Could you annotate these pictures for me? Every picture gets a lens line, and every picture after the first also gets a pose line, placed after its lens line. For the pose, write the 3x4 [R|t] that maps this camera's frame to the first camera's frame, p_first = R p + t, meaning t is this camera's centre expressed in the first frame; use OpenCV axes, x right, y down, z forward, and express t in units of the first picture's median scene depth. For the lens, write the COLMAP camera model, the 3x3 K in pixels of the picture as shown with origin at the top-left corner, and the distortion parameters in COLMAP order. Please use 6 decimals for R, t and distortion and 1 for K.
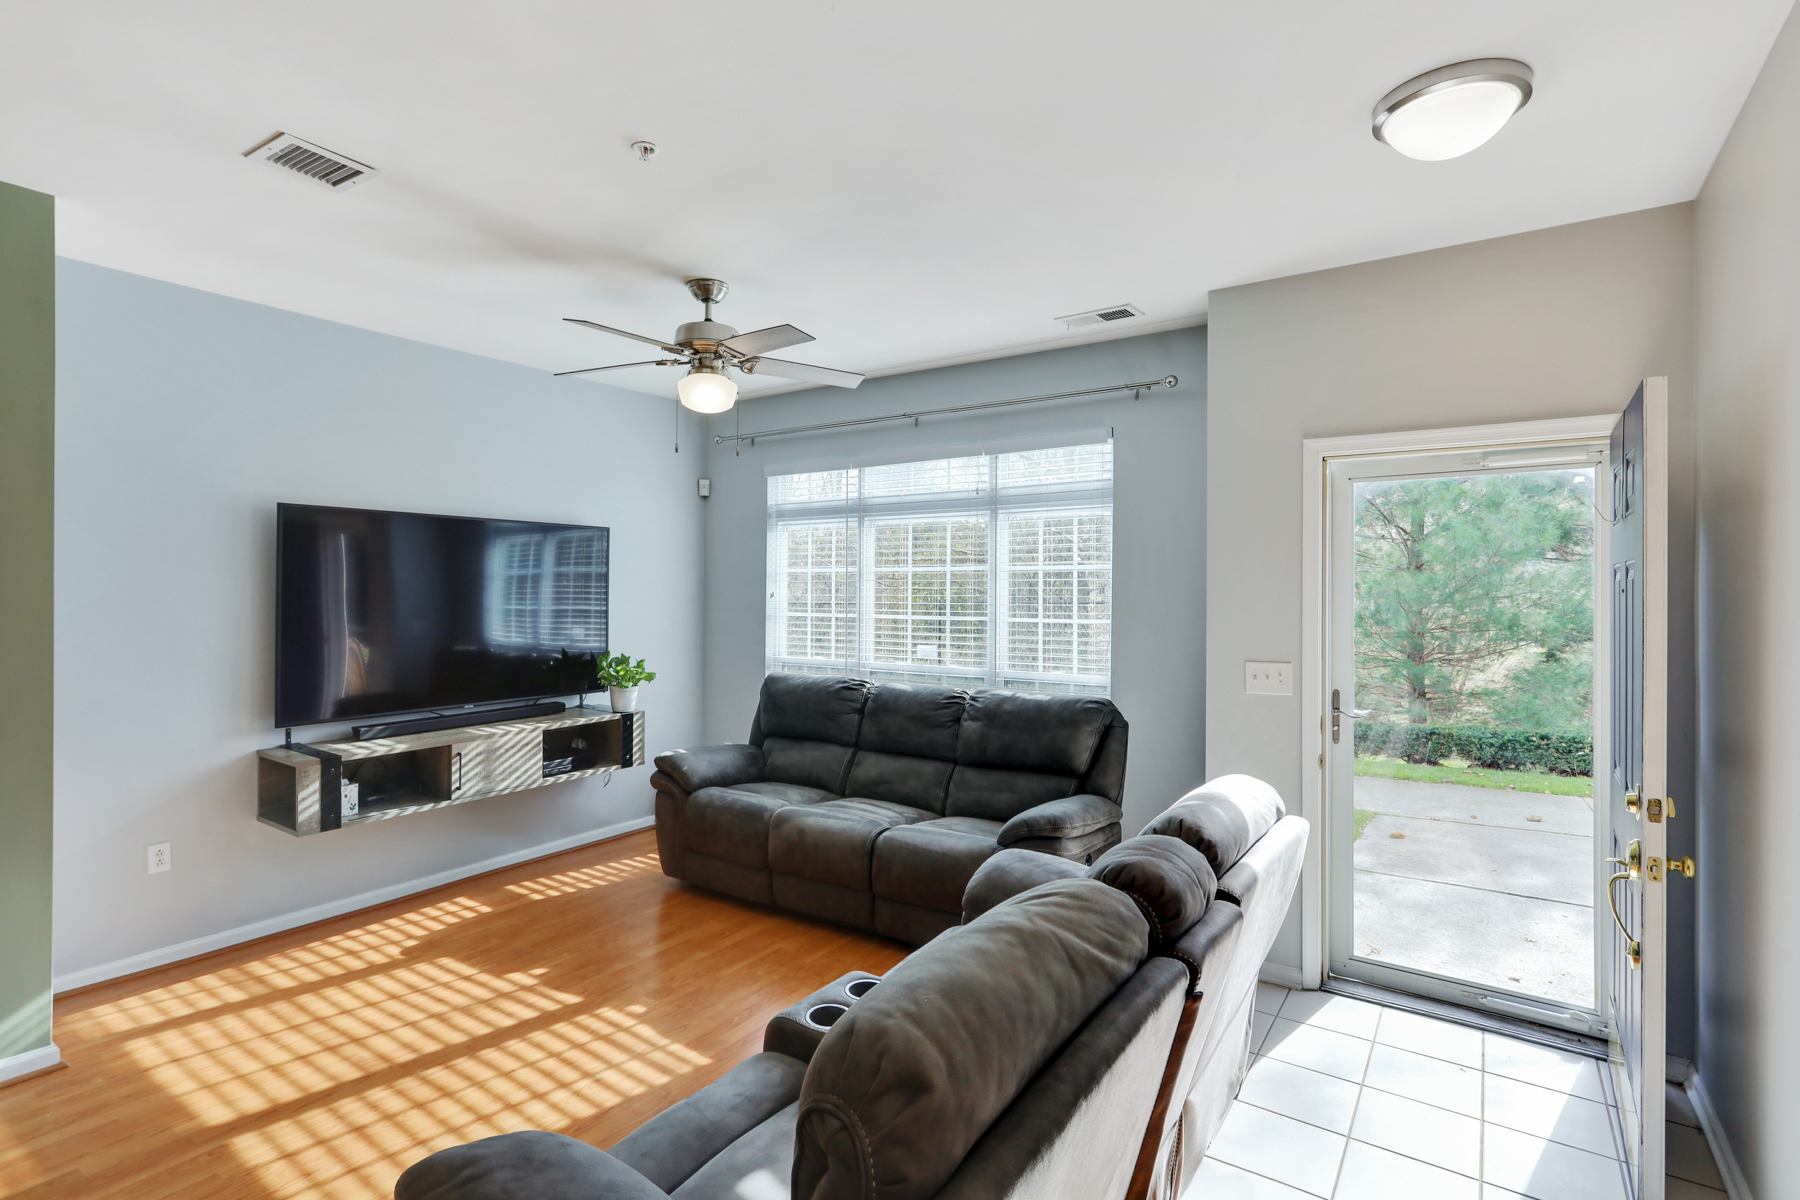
lens RADIAL K [[873.4, 0, 920.6], [0, 873.4, 599.6], [0, 0, 1]] dist [-0.008977, 0.004397]
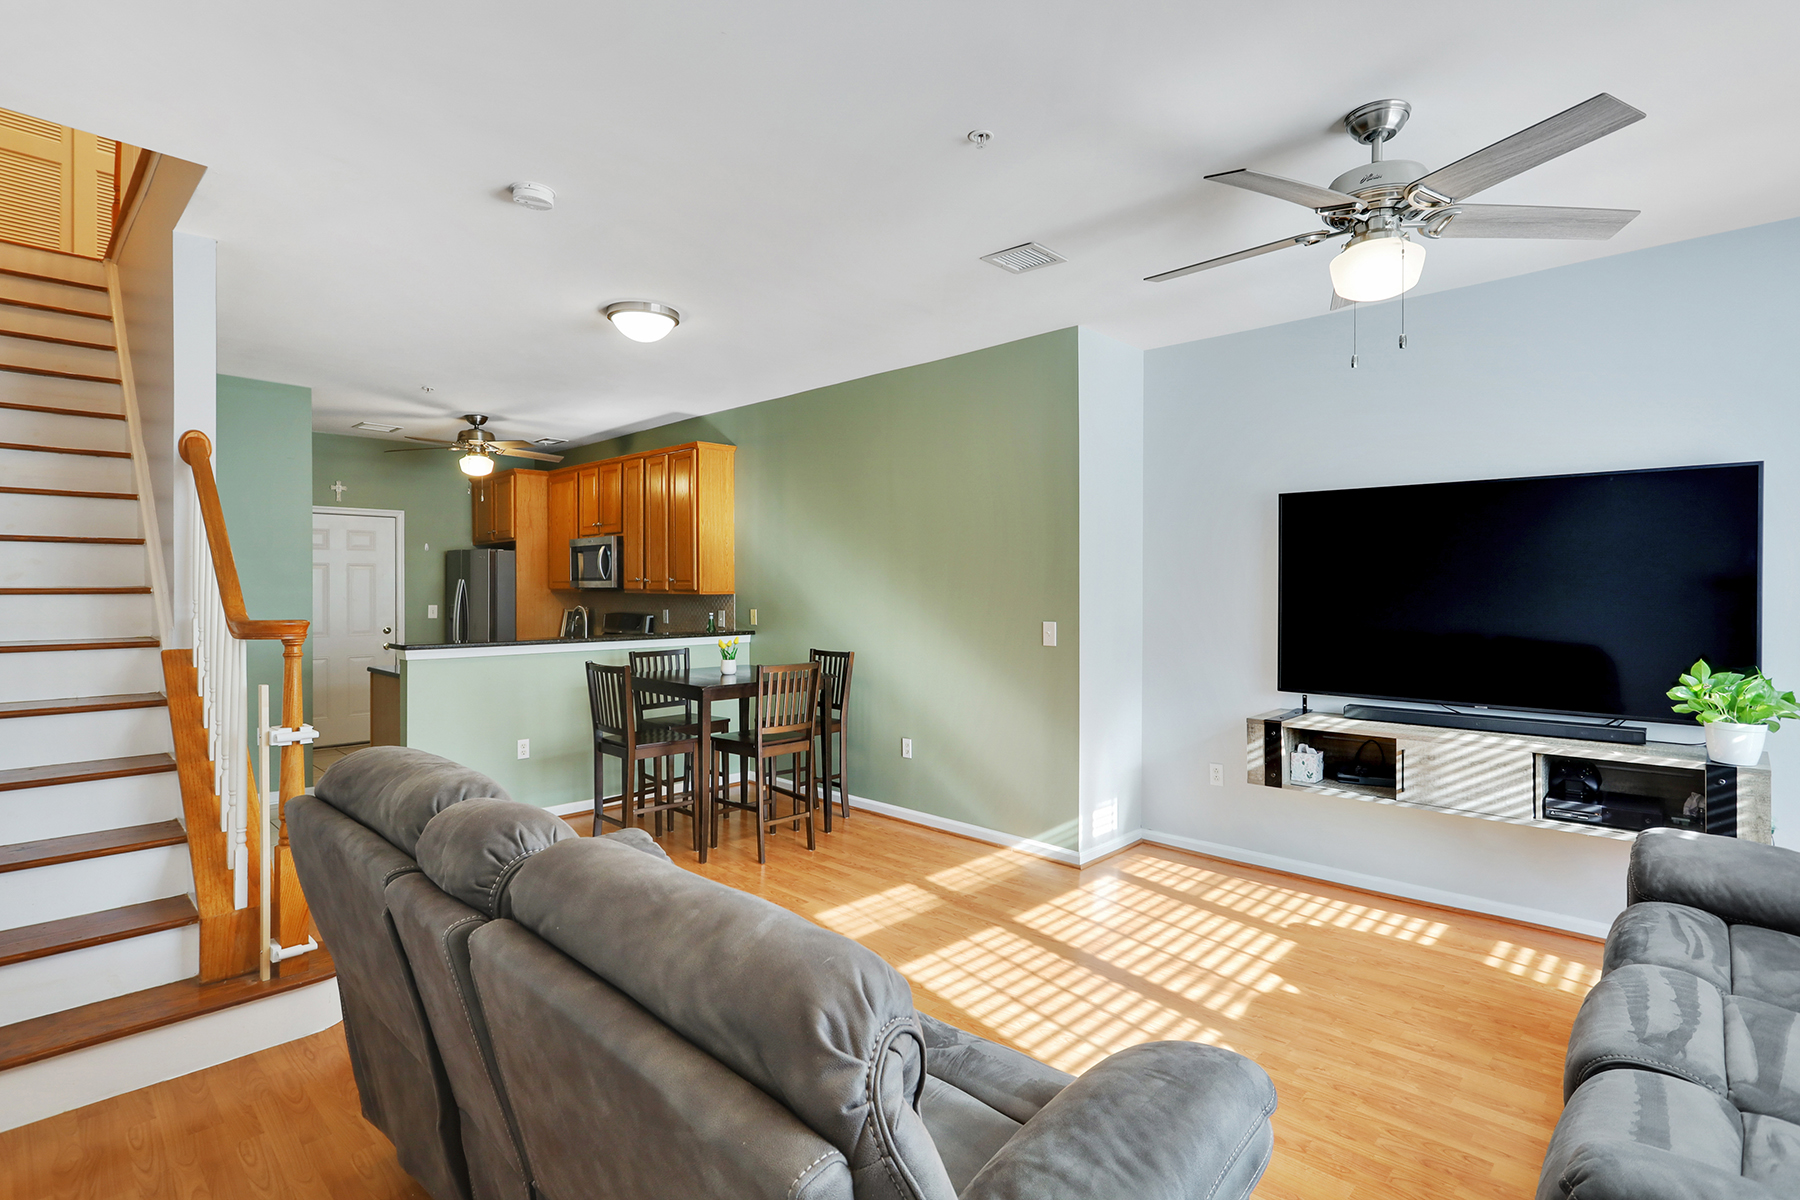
lens RADIAL K [[873.4, 0, 899.3], [0, 873.4, 592.1], [0, 0, 1]] dist [-0.008977, 0.004397]
pose [[-0.172697, -0.002785, -0.984971, 0.436444], [-0.021148, 0.999776, 0.000881, 0.024531], [0.984748, 0.020982, -0.172717, 0.641941]]
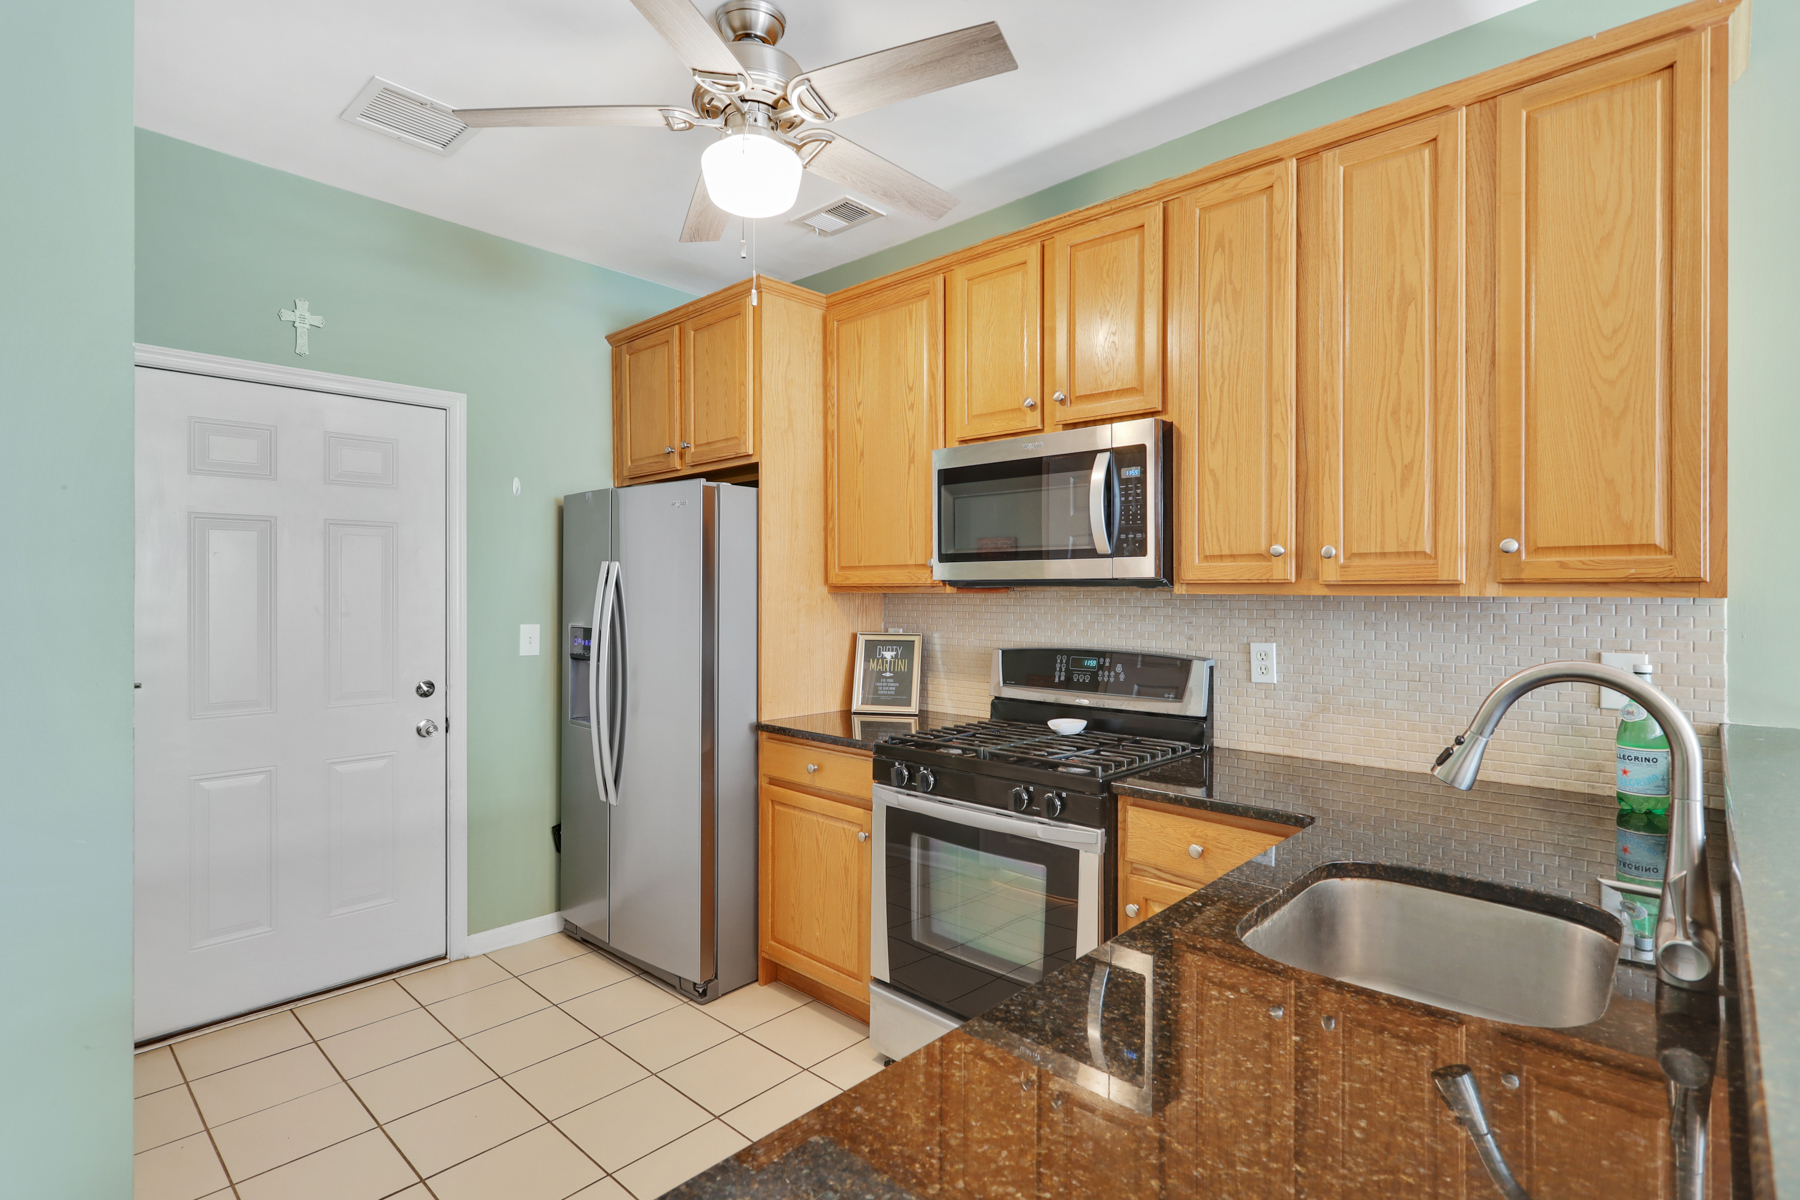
lens RADIAL K [[873.4, 0, 900.9], [0, 873.4, 583.7], [0, 0, 1]] dist [-0.008977, 0.004397]
pose [[-0.161213, -0.013958, -0.986821, -0.599177], [-0.016239, 0.999802, -0.011489, 0.042502], [0.986786, 0.014173, -0.161408, -0.290918]]
